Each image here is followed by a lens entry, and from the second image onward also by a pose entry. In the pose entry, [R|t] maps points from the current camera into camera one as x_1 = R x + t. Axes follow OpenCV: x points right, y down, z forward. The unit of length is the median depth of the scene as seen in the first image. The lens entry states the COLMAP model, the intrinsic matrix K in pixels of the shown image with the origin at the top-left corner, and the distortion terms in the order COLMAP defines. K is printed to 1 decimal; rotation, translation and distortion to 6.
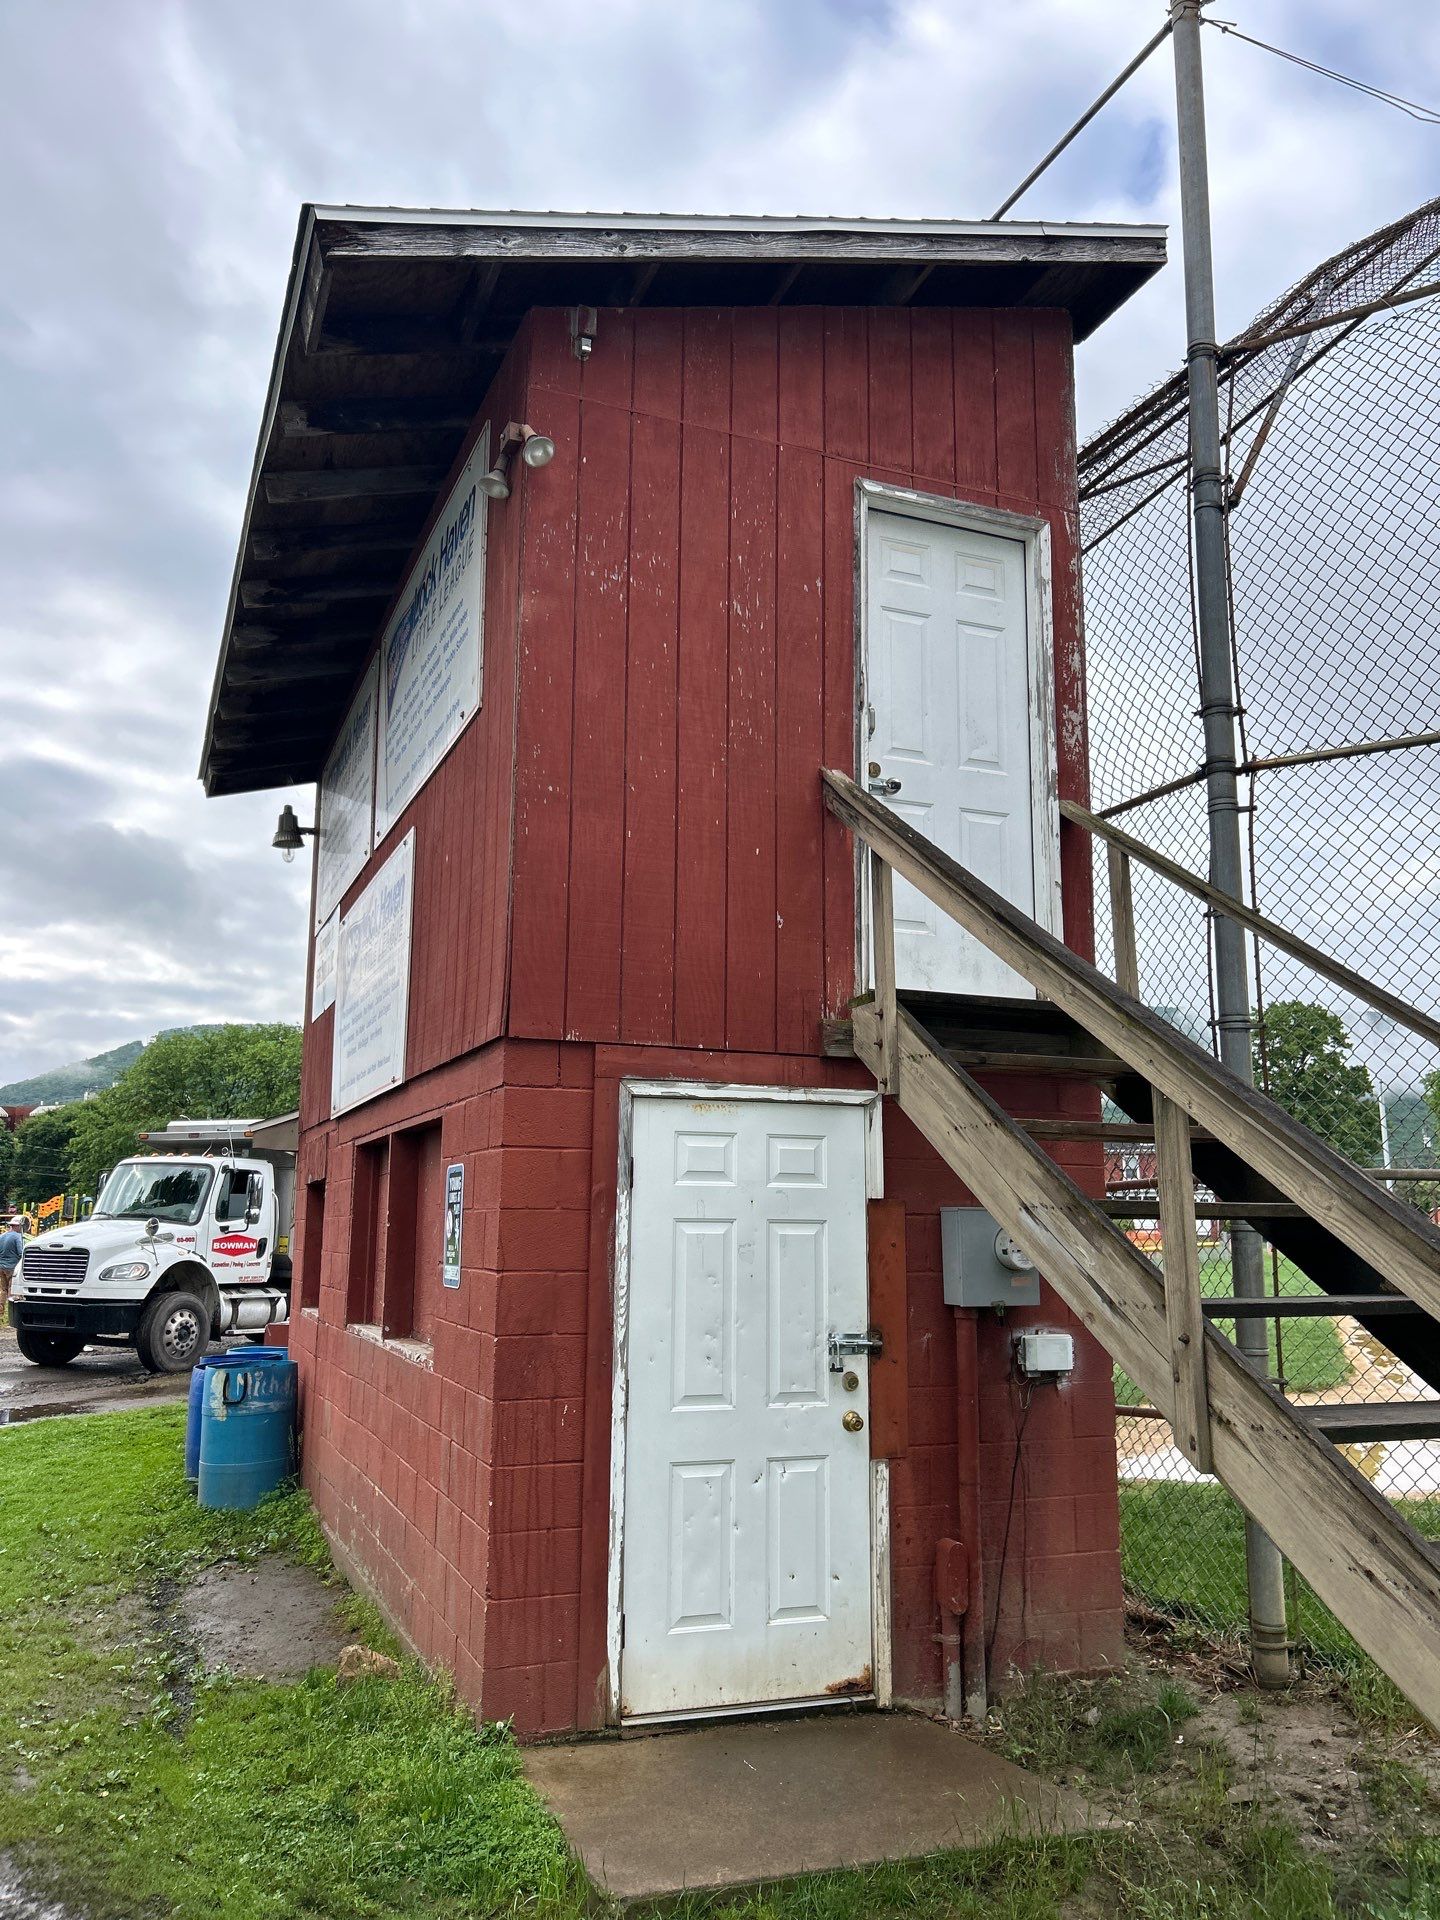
lens RADIAL K [[1442.7, 0, 721.2], [0, 1442.7, 953.6], [0, 0, 1]] dist [0.047193, -0.042671]
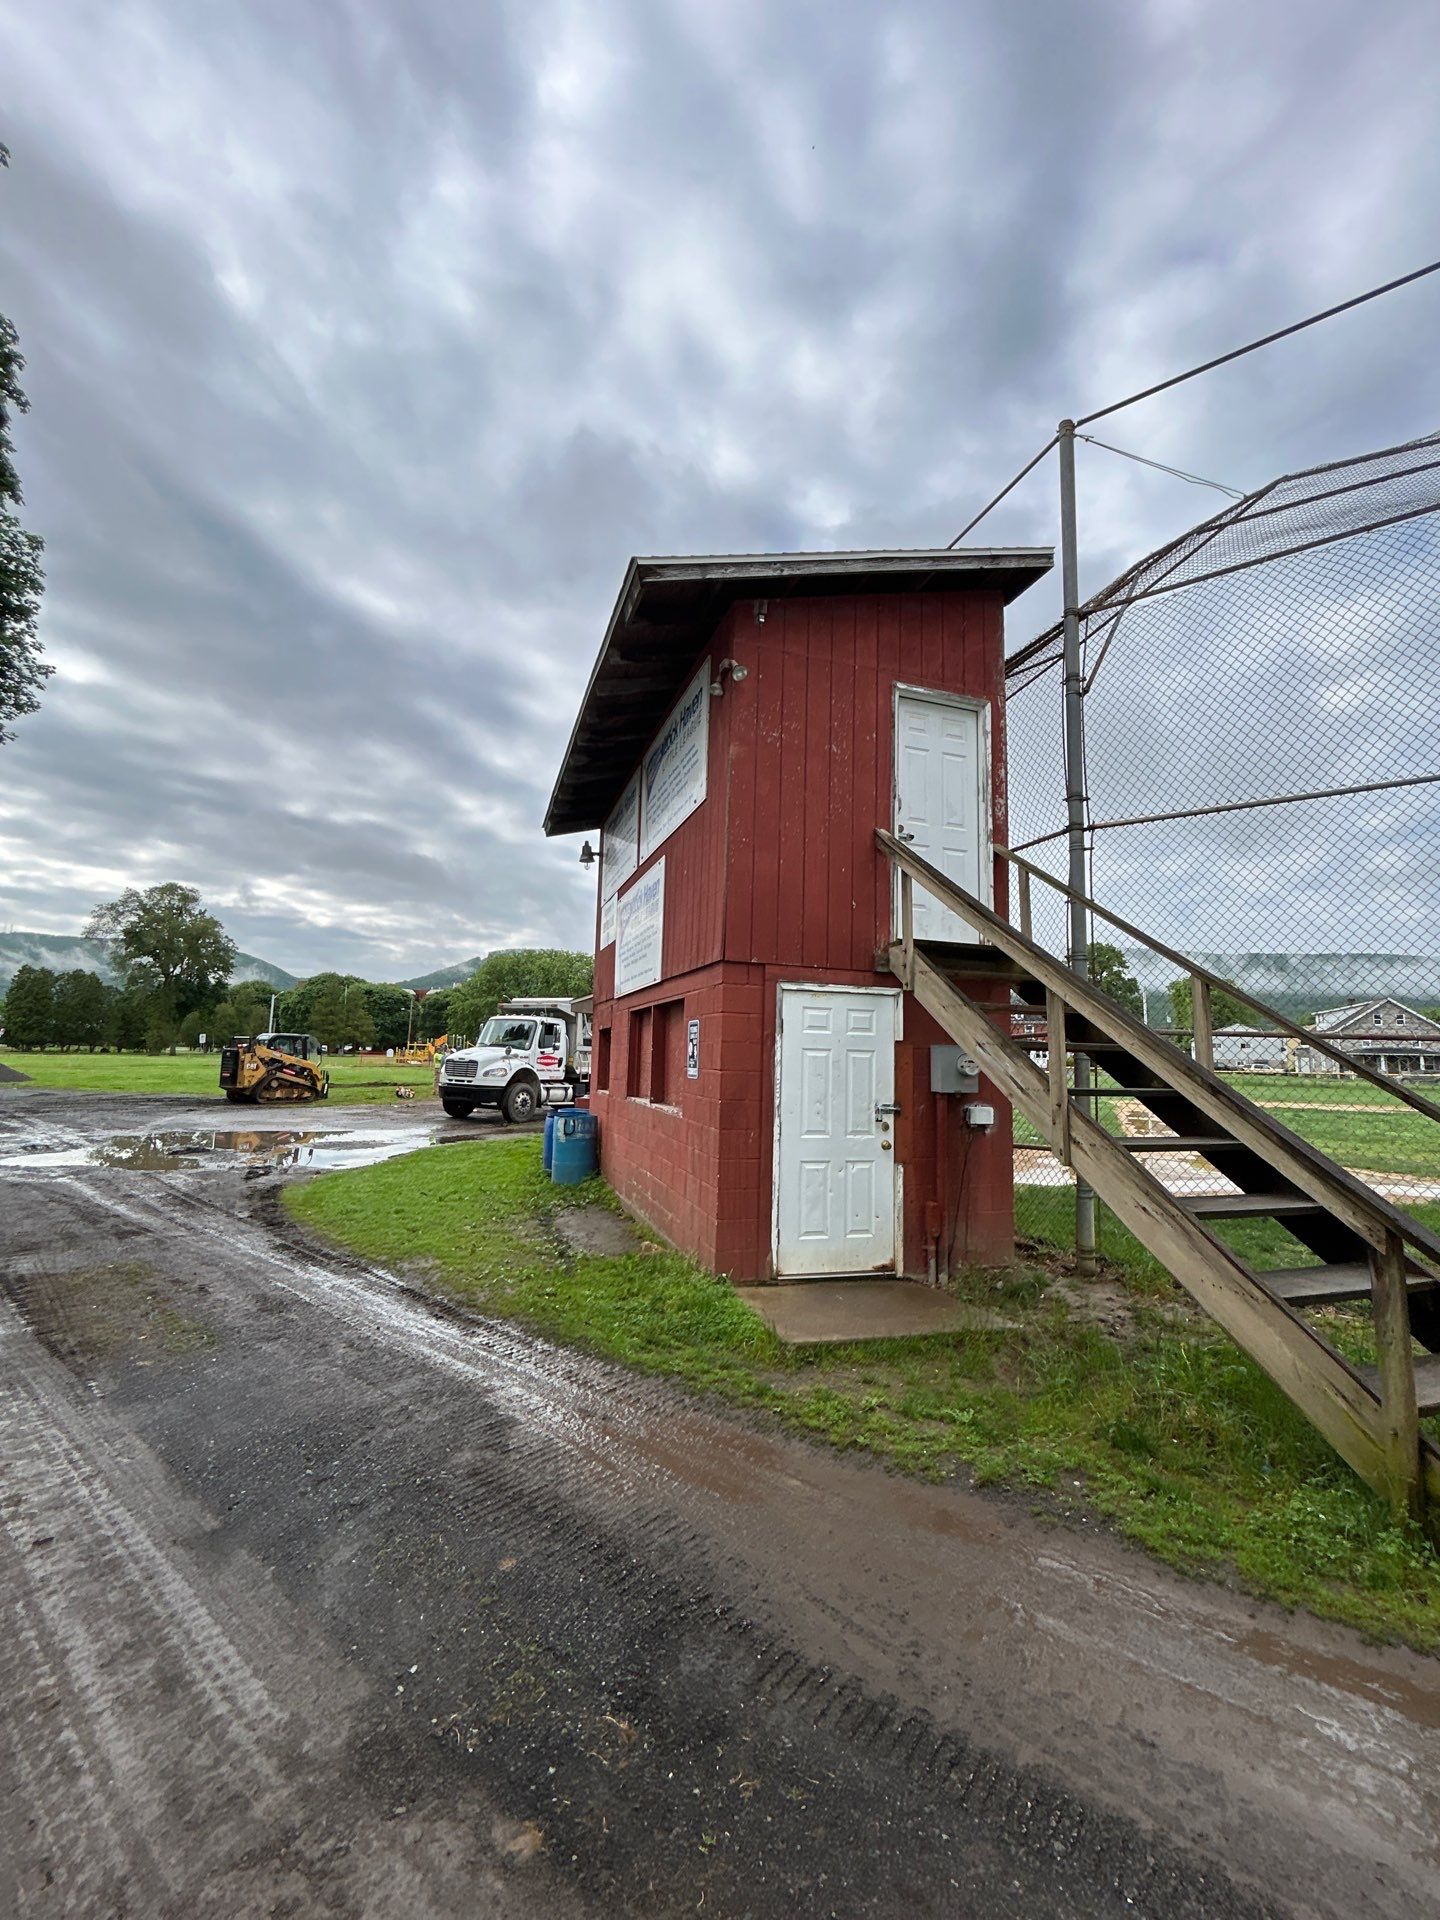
lens RADIAL K [[772.6, 0, 729.0], [0, 772.6, 958.7], [0, 0, 1]] dist [-0.000388, -0.000322]
pose [[0.997594, 0.010943, -0.068460, -0.058412], [-0.006934, 0.998262, 0.058521, -0.008381], [0.068981, -0.057906, 0.995936, -0.100098]]
